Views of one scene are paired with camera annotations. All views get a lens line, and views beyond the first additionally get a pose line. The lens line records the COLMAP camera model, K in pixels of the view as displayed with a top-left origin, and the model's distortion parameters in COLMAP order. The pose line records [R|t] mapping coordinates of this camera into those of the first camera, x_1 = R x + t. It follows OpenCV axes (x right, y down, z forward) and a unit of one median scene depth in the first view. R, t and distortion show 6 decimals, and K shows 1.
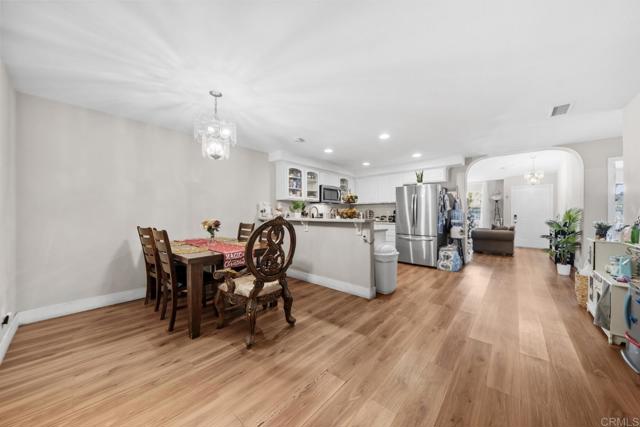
lens RADIAL K [[222.4, 0, 325.0], [0, 222.4, 214.1], [0, 0, 1]] dist [-0.001687, -0.000159]
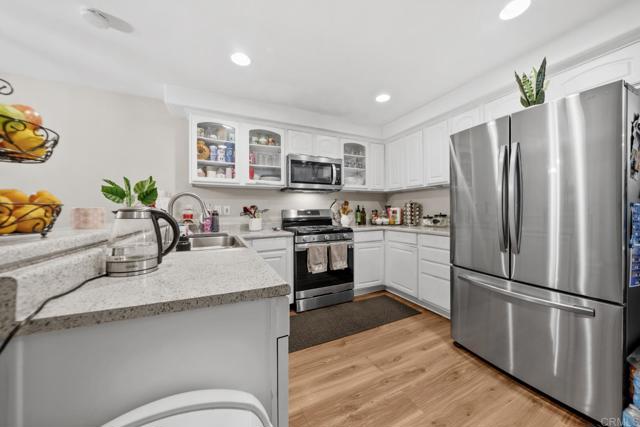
lens RADIAL K [[223.5, 0, 324.4], [0, 223.5, 210.8], [0, 0, 1]] dist [-0.001372, -0.000157]
pose [[0.913425, -0.006918, -0.406948, 0.301605], [0.007311, 0.999973, -0.000591, -0.000847], [0.406941, -0.002435, 0.913451, 0.631383]]
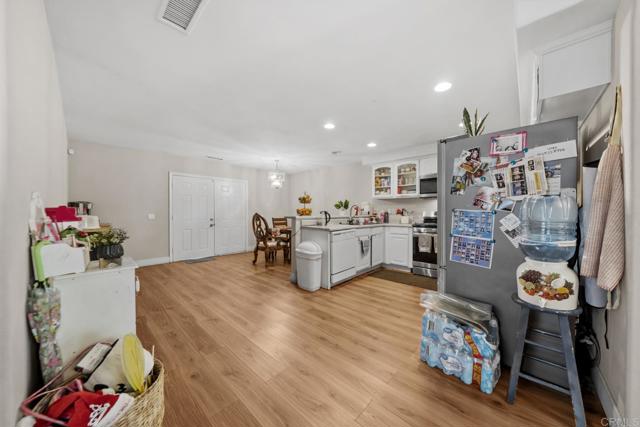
lens RADIAL K [[222.4, 0, 325.0], [0, 222.4, 214.1], [0, 0, 1]] dist [-0.001687, -0.000159]
pose [[-0.030059, 0.011116, -0.999486, 0.893337], [-0.002403, 0.999934, 0.011193, -0.002361], [0.999545, 0.002738, -0.030031, 0.768466]]
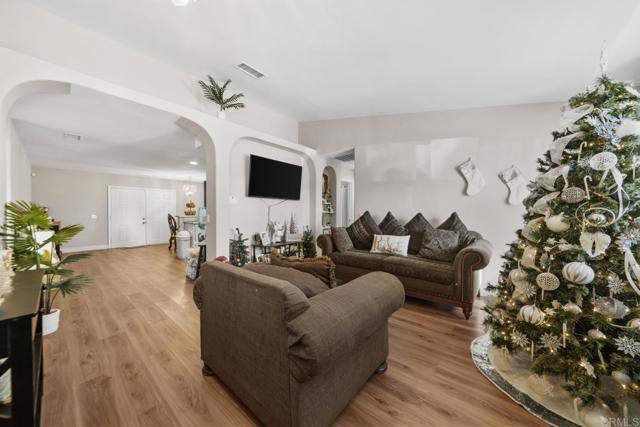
lens RADIAL K [[222.4, 0, 325.0], [0, 222.4, 214.1], [0, 0, 1]] dist [-0.001687, -0.000159]
pose [[0.019341, 0.007905, -0.999782, 1.385656], [0.003330, 0.999963, 0.007971, -0.002478], [0.999807, -0.003483, 0.019314, 1.426212]]
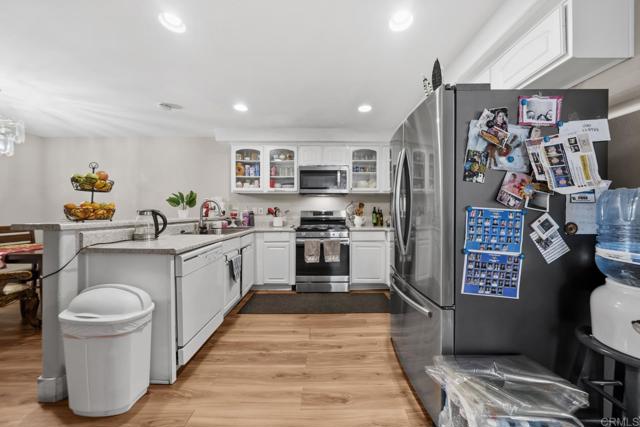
lens RADIAL K [[222.4, 0, 325.0], [0, 222.4, 214.1], [0, 0, 1]] dist [-0.001687, -0.000159]
pose [[0.650360, 0.008976, -0.759573, 0.580230], [-0.002163, 0.999948, 0.009964, -0.001509], [0.759623, -0.004837, 0.650345, 0.720628]]
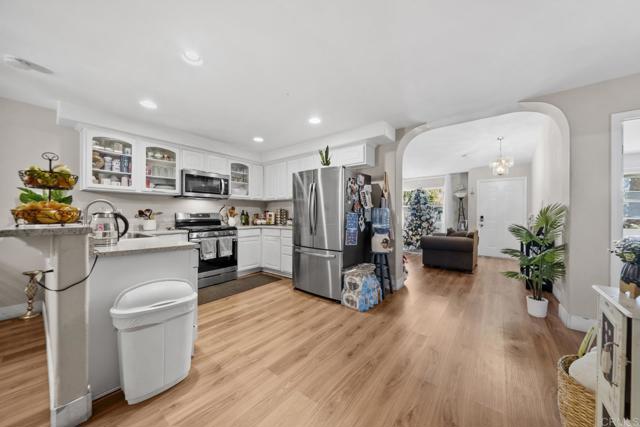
lens RADIAL K [[222.4, 0, 325.0], [0, 222.4, 214.1], [0, 0, 1]] dist [-0.001687, -0.000159]
pose [[0.998867, 0.002565, 0.047515, 0.412901], [-0.002520, 0.999996, -0.001021, -0.001319], [-0.047517, 0.000900, 0.998870, 0.372230]]
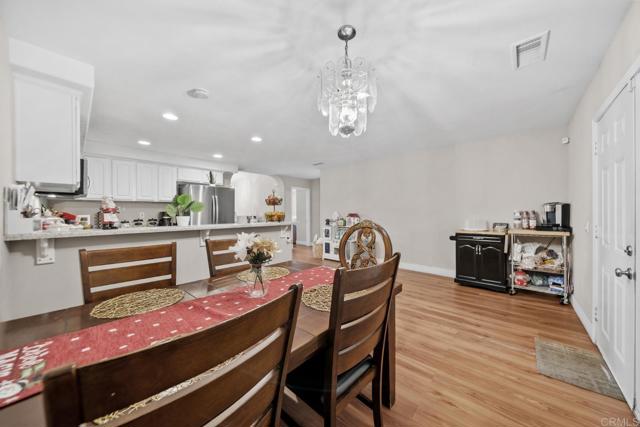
lens RADIAL K [[222.4, 0, 325.0], [0, 222.4, 214.1], [0, 0, 1]] dist [-0.001687, -0.000159]
pose [[0.019399, 0.000480, 0.999812, -0.554433], [0.003634, 0.999993, -0.000551, -0.006836], [-0.999805, 0.003644, 0.019397, 0.514555]]
